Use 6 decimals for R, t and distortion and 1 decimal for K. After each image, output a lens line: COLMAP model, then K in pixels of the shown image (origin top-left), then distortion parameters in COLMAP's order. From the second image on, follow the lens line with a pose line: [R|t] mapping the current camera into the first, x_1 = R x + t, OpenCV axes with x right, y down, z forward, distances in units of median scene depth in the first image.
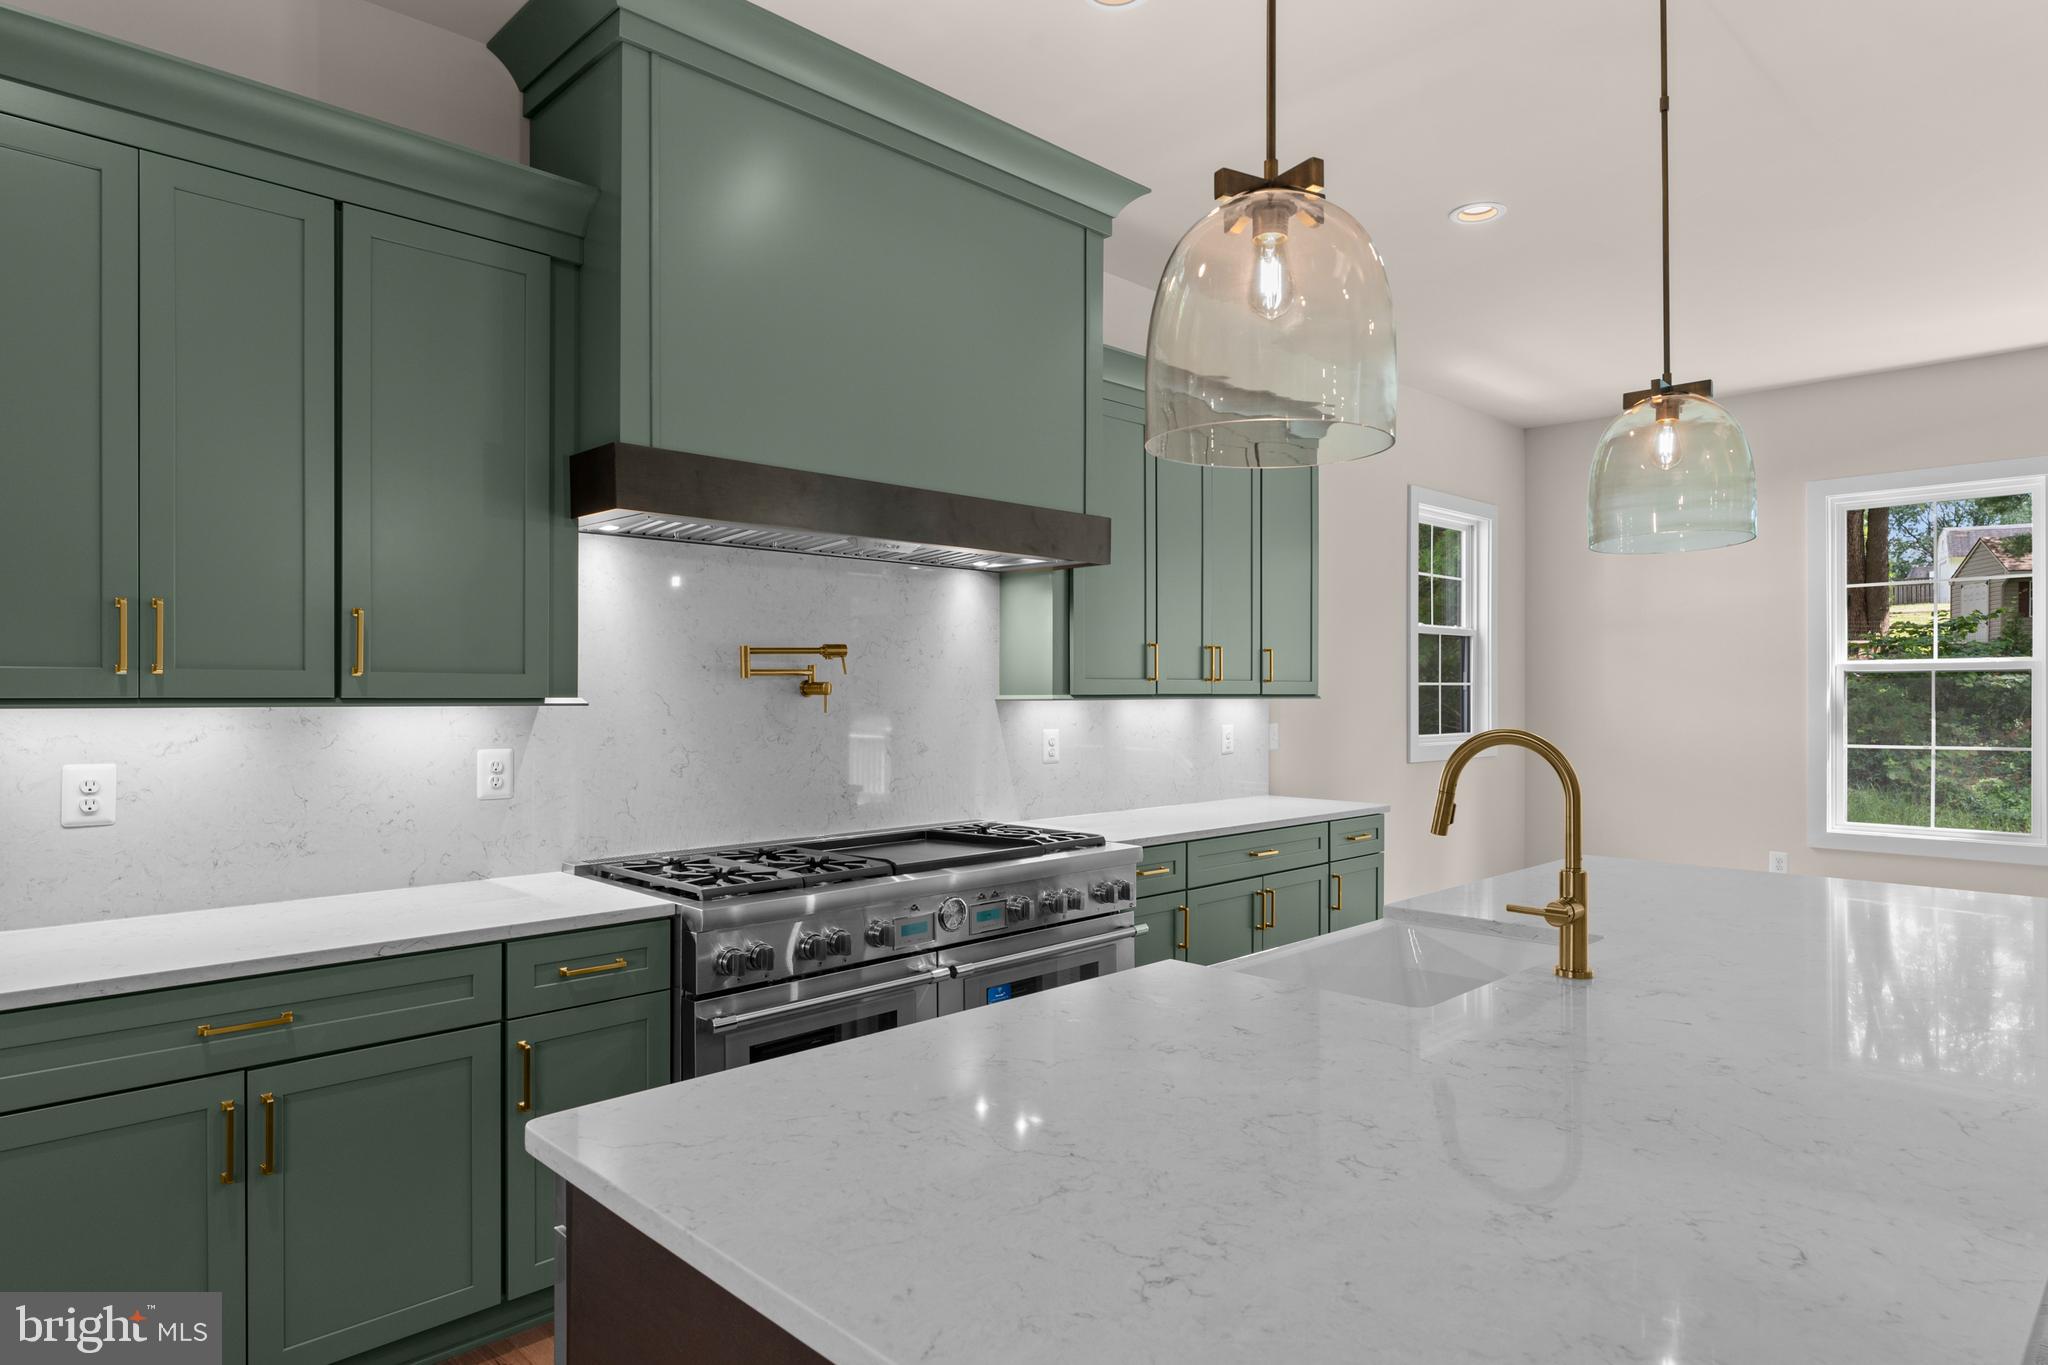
lens RADIAL K [[1191.8, 0, 1024.0], [0, 1191.8, 682.5], [0, 0, 1]] dist [-0.003793, -0.001002]
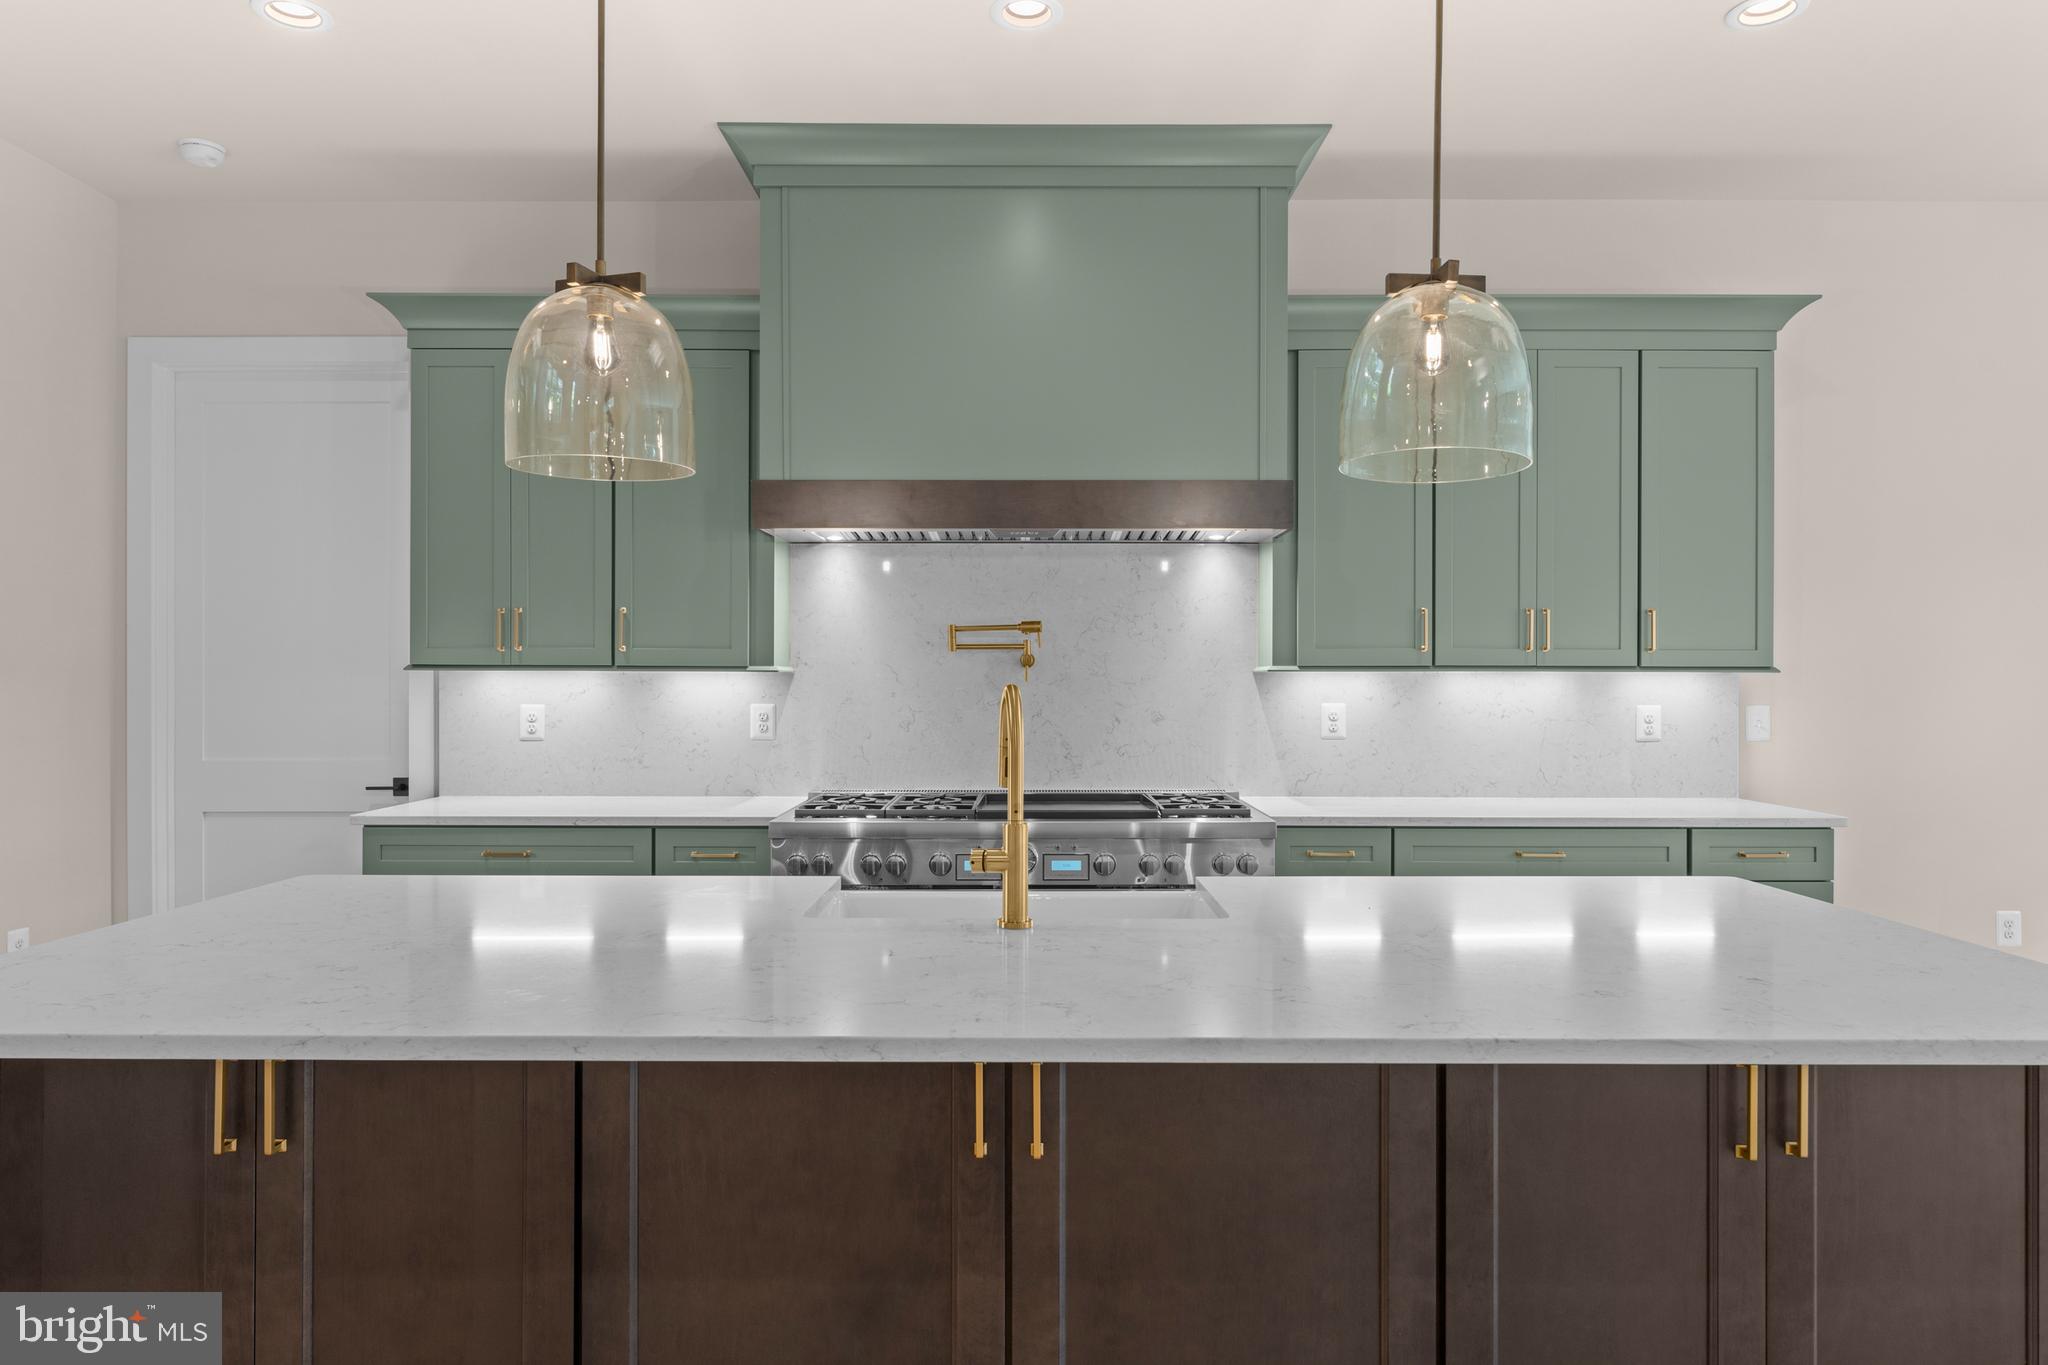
lens RADIAL K [[1268.3, 0, 1024.0], [0, 1268.3, 682.5], [0, 0, 1]] dist [0.005701, 0.001067]
pose [[0.715832, 0.002826, -0.698267, 0.712929], [0.003339, 0.999967, 0.007470, 0.018091], [0.698264, -0.007679, 0.715799, 0.128618]]
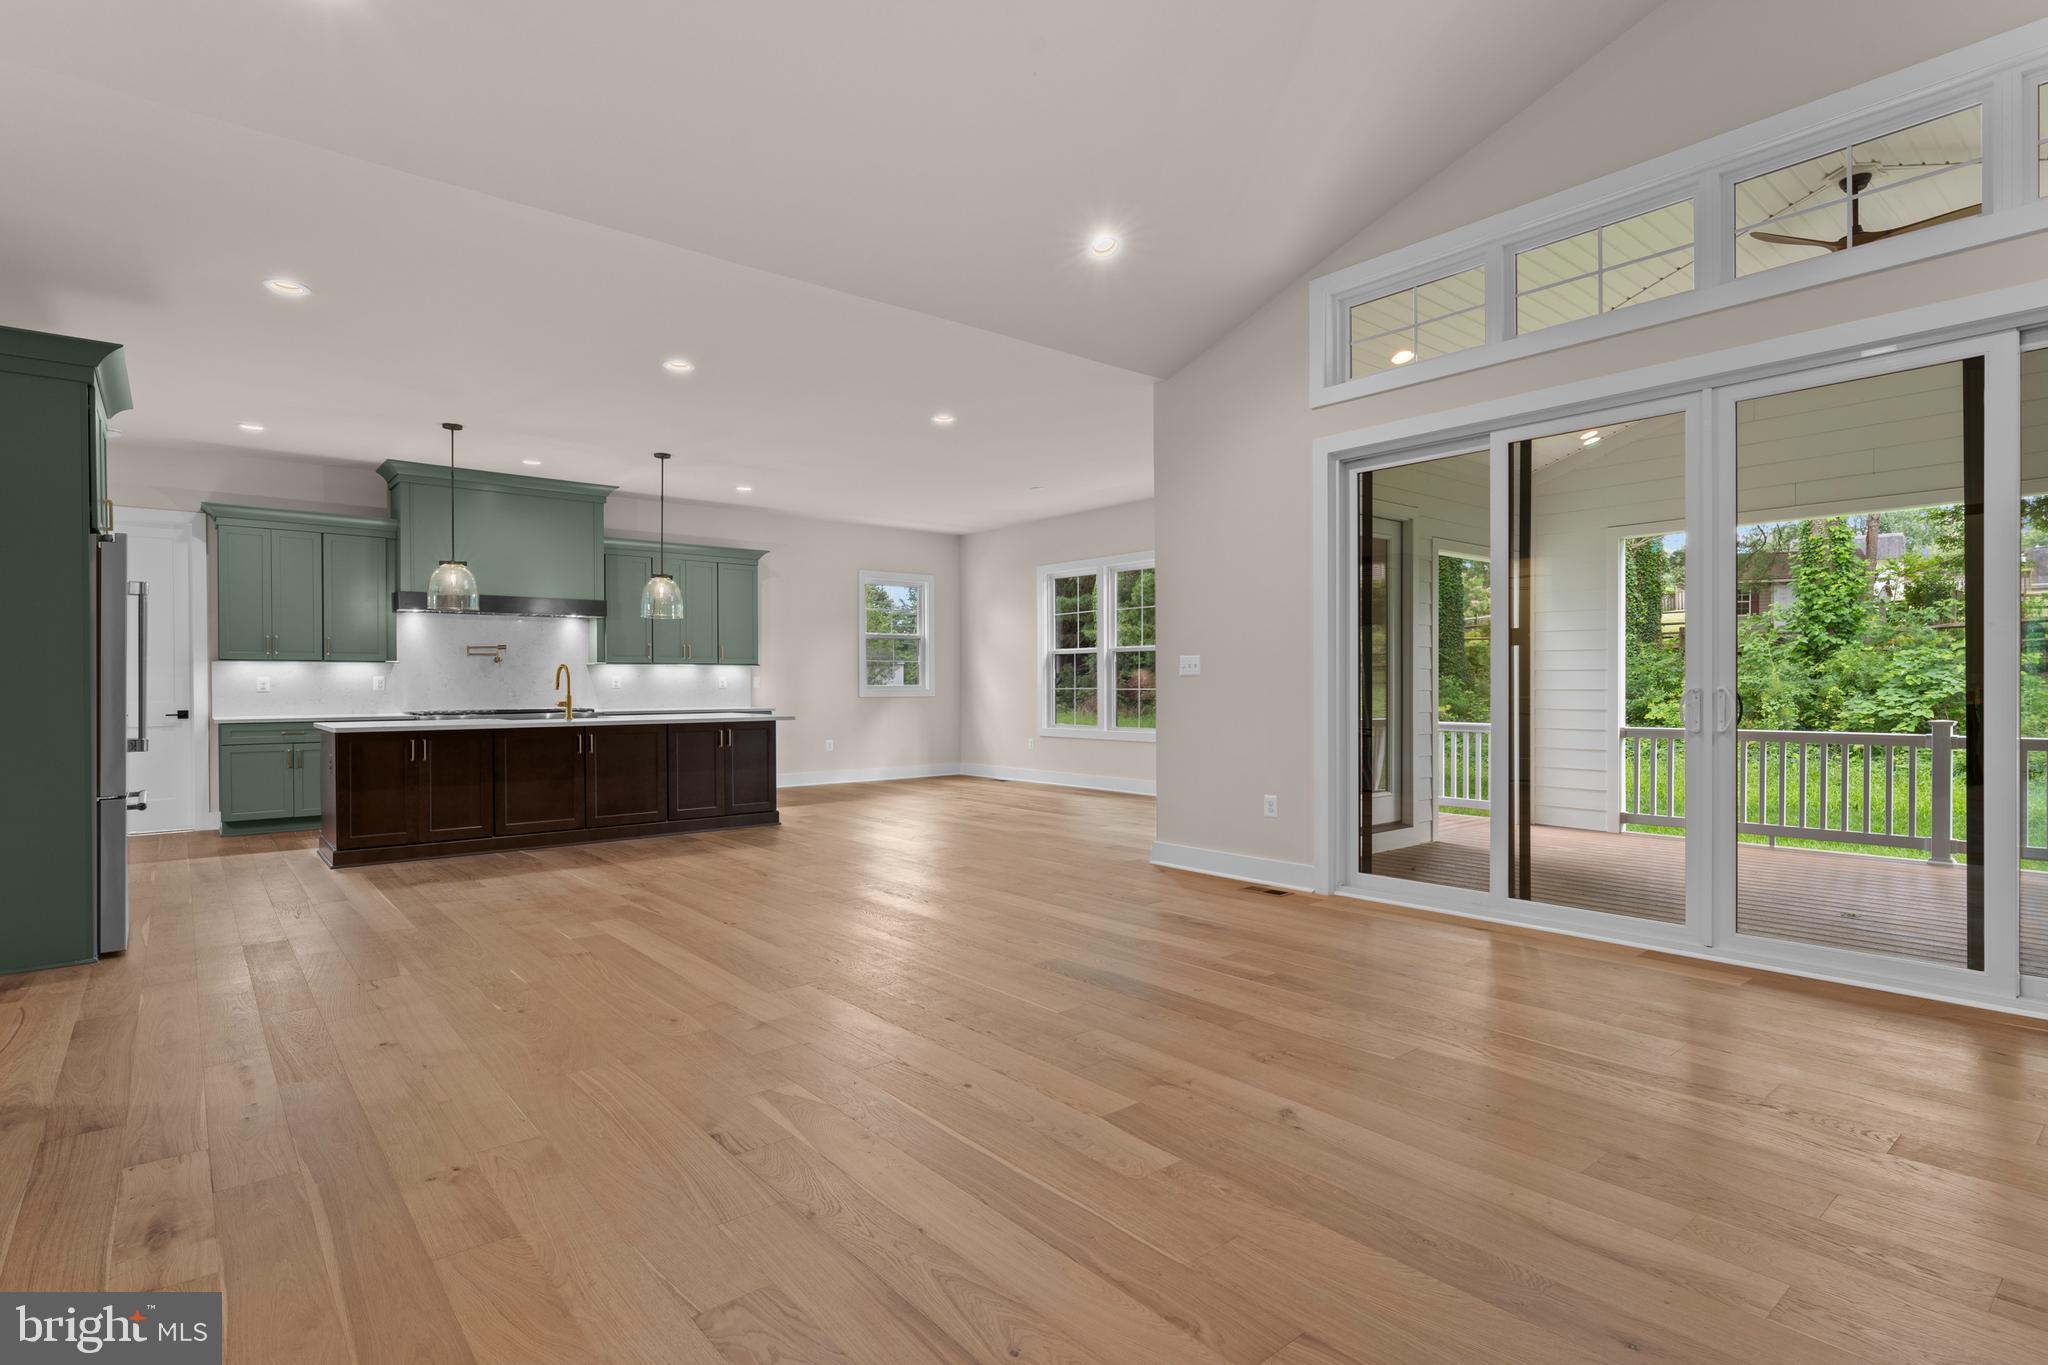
lens RADIAL K [[985.0, 0, 1024.0], [0, 985.0, 682.5], [0, 0, 1]] dist [-0.016369, 0.000029]
pose [[0.997986, -0.002858, -0.063376, 1.394497], [0.003530, 0.999939, 0.010496, 0.043723], [0.063342, -0.010698, 0.997935, -1.490299]]
